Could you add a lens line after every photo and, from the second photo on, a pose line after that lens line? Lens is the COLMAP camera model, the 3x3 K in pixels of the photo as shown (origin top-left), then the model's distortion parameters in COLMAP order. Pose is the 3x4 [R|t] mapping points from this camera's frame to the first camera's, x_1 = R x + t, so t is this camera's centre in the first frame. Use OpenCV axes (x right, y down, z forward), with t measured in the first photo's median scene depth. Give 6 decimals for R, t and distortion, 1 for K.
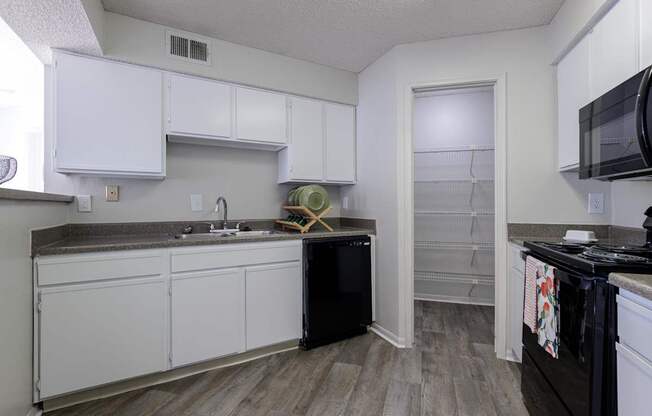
lens RADIAL K [[297.7, 0, 326.0], [0, 297.7, 208.0], [0, 0, 1]] dist [-0.000796, -0.000084]
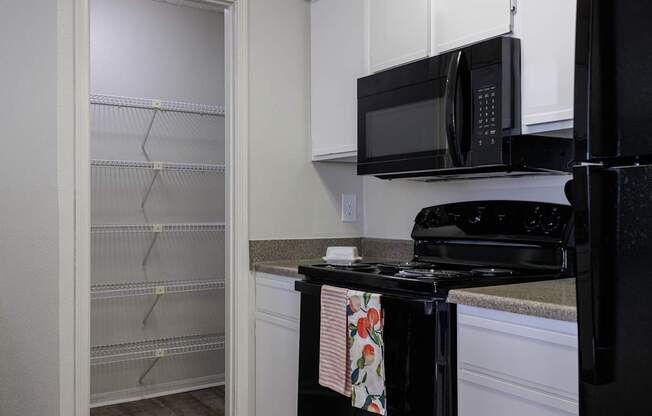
lens RADIAL K [[650.4, 0, 326.0], [0, 650.4, 208.0], [0, 0, 1]] dist [-0.002912, 0.002295]
pose [[0.630182, -0.000010, 0.776447, -0.398030], [0.011495, 0.999891, -0.009317, -0.001864], [-0.776362, 0.014796, 0.630113, 0.053700]]
